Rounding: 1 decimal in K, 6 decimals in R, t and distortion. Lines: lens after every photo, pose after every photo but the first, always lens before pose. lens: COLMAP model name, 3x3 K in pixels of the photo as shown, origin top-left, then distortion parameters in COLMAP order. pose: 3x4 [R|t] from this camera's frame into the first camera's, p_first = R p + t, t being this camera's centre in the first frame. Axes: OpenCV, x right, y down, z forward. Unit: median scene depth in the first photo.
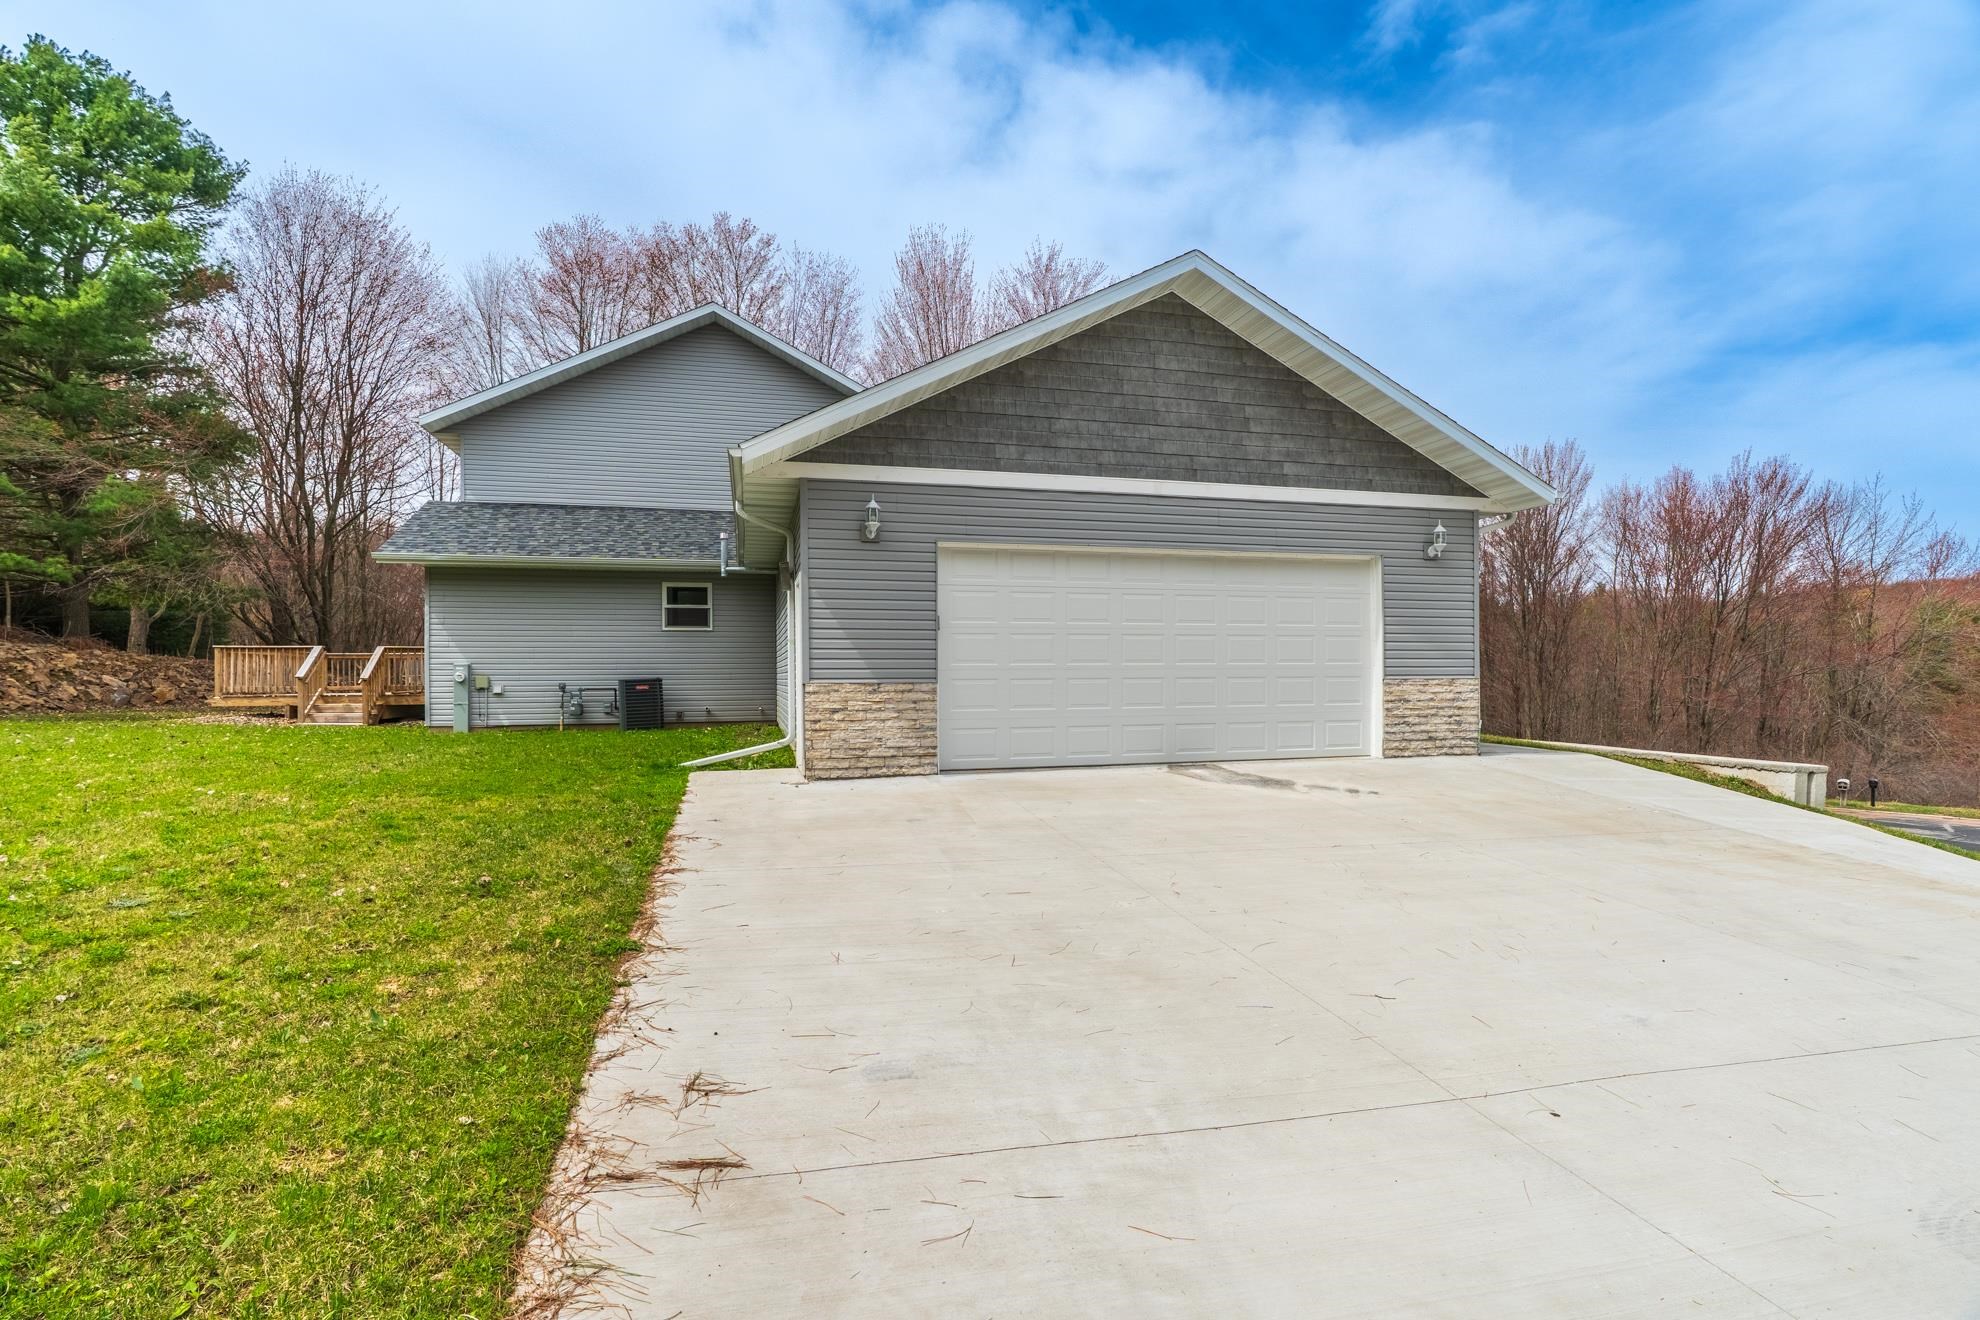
lens RADIAL K [[899.3, 0, 993.3], [0, 899.3, 661.6], [0, 0, 1]] dist [-0.009239, 0.002701]
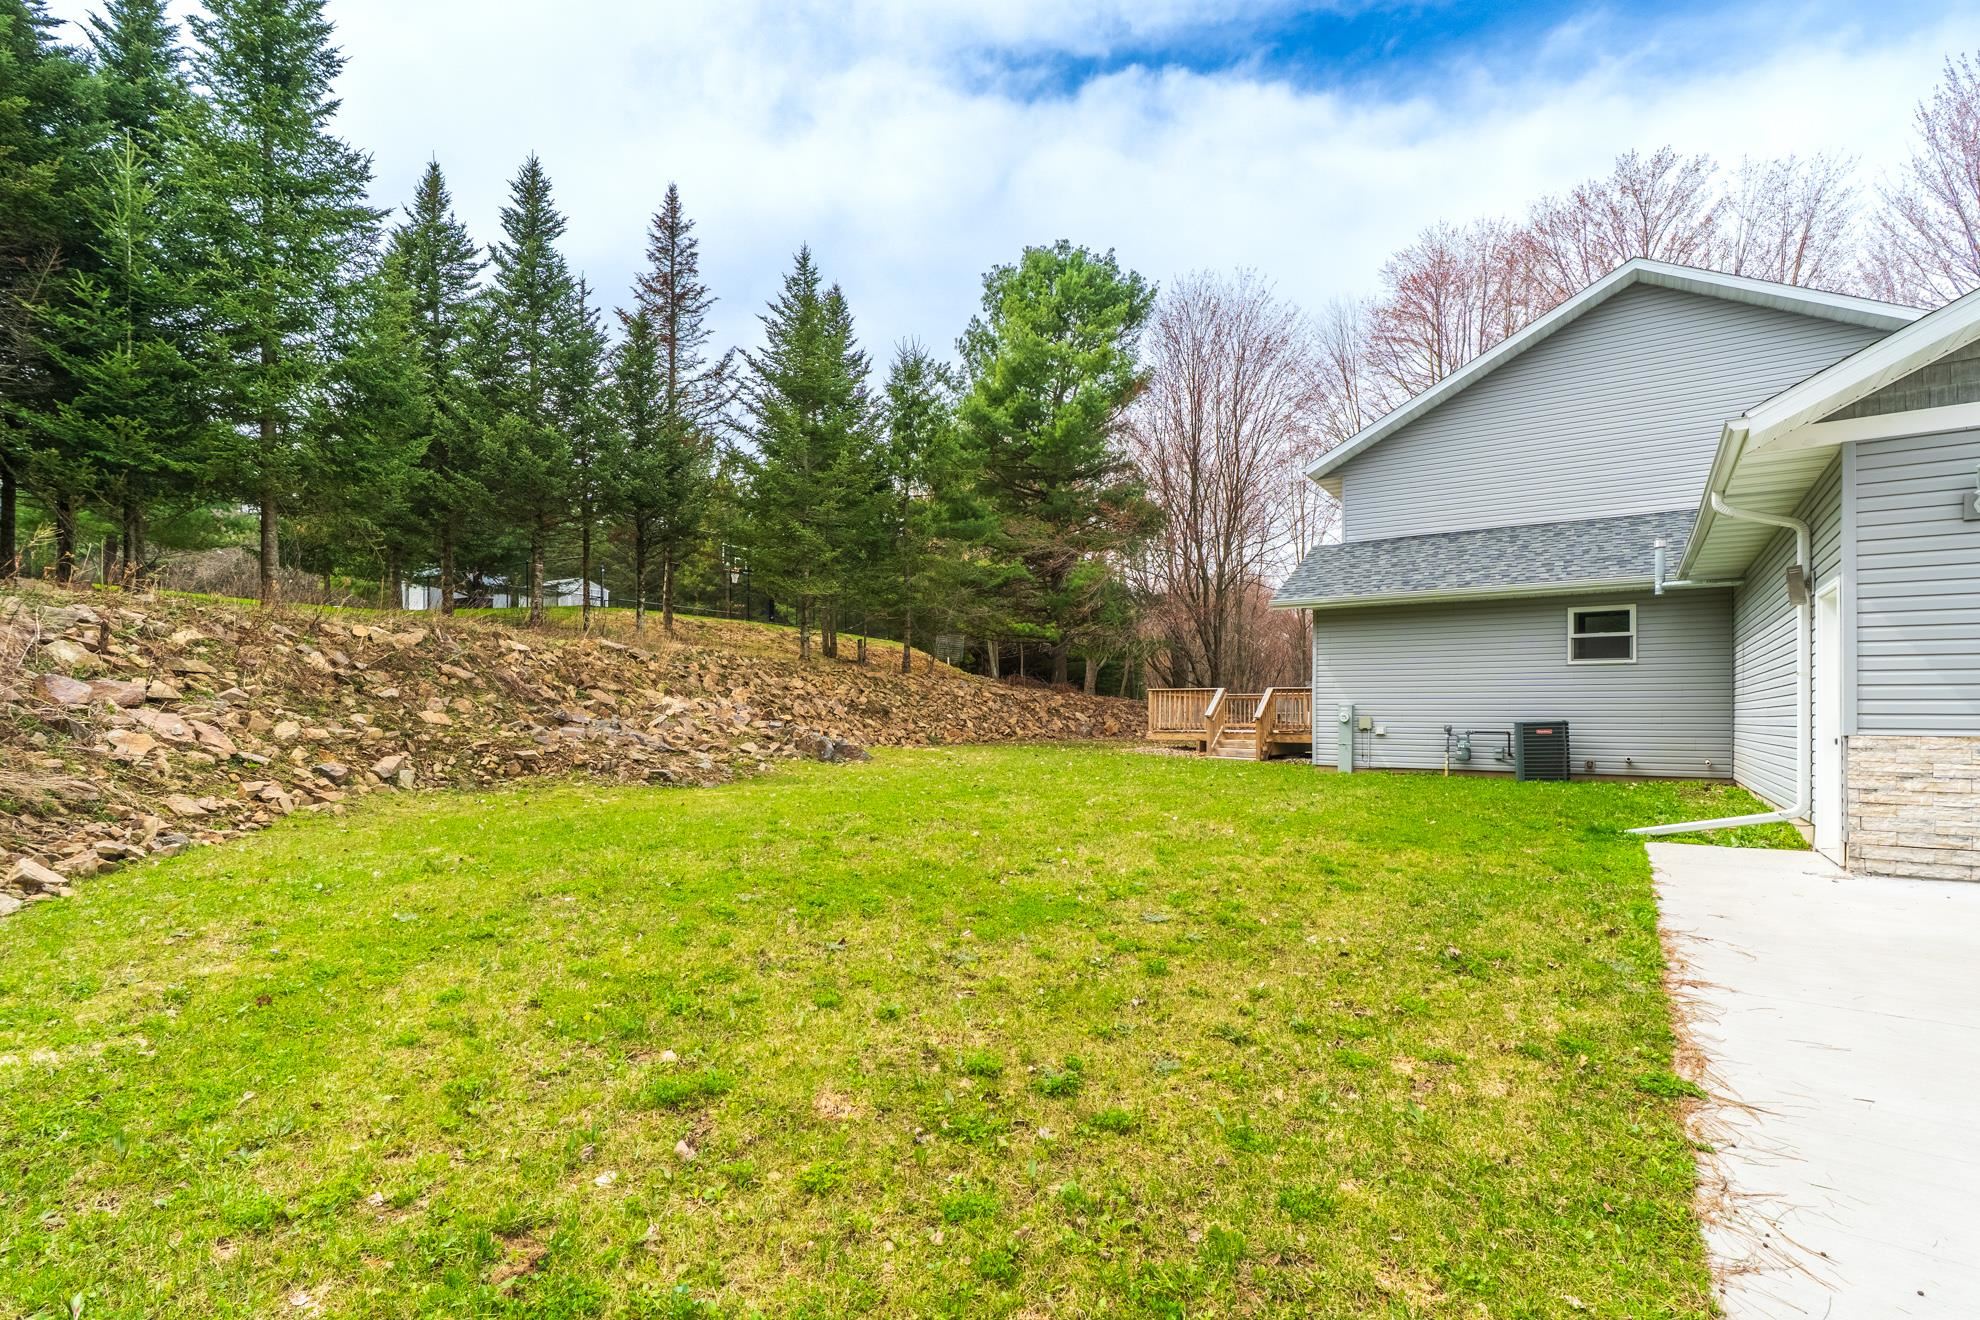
lens RADIAL K [[899.3, 0, 995.3], [0, 899.3, 714.6], [0, 0, 1]] dist [-0.009239, 0.002701]
pose [[0.672236, 0.009835, -0.740271, -0.109501], [0.005637, 0.999815, 0.018402, -0.006729], [0.740315, -0.016543, 0.672056, 0.031527]]
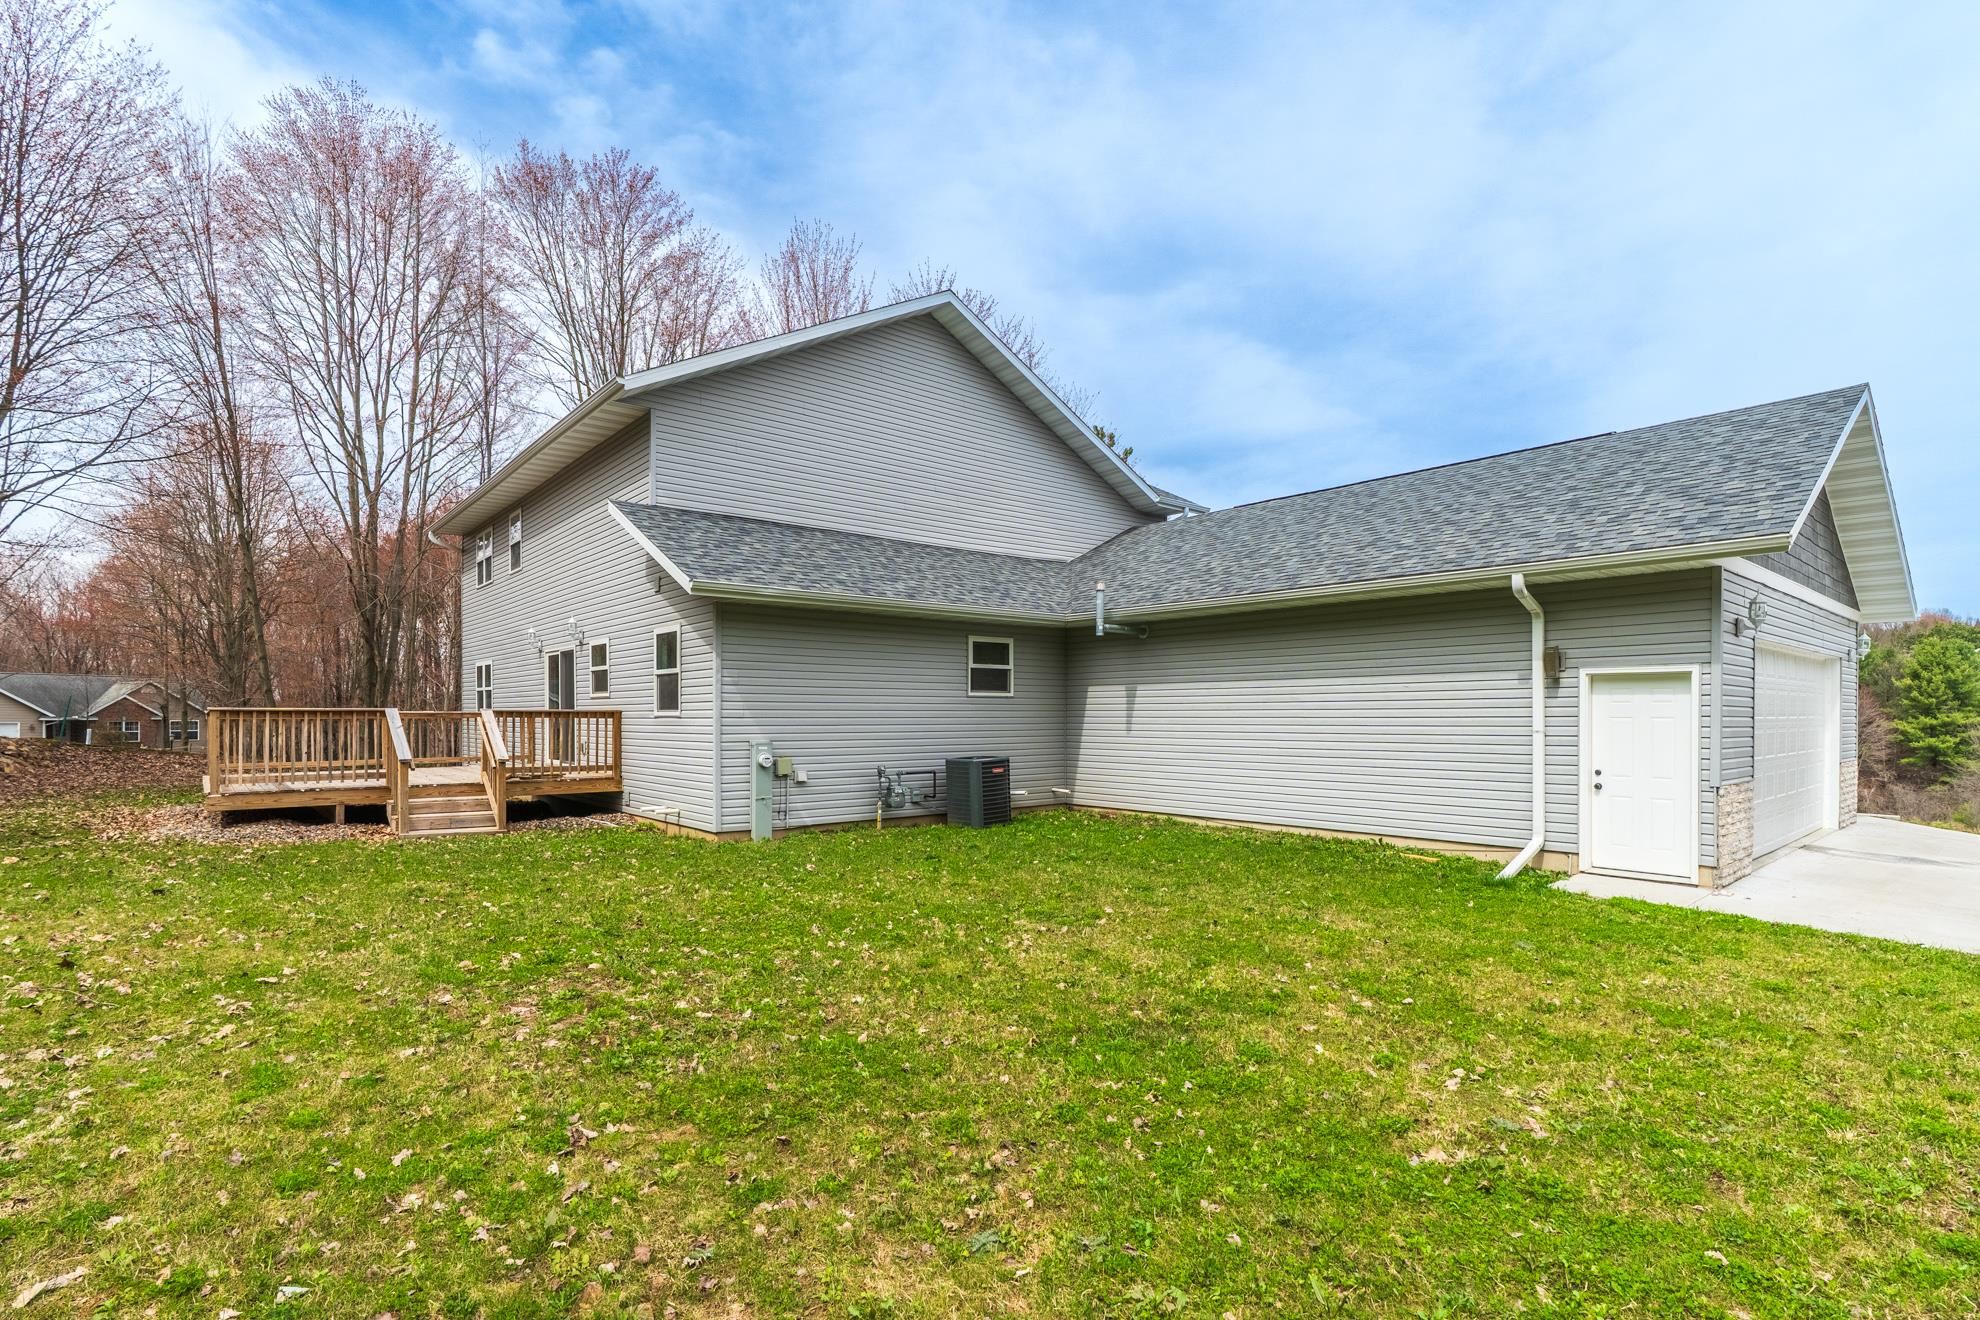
lens RADIAL K [[899.3, 0, 991.1], [0, 899.3, 663.4], [0, 0, 1]] dist [-0.009239, 0.002701]
pose [[0.904819, 0.032682, 0.424541, -0.722258], [-0.012549, 0.998664, -0.050133, -0.024746], [-0.425612, 0.040034, 0.904020, 0.279157]]
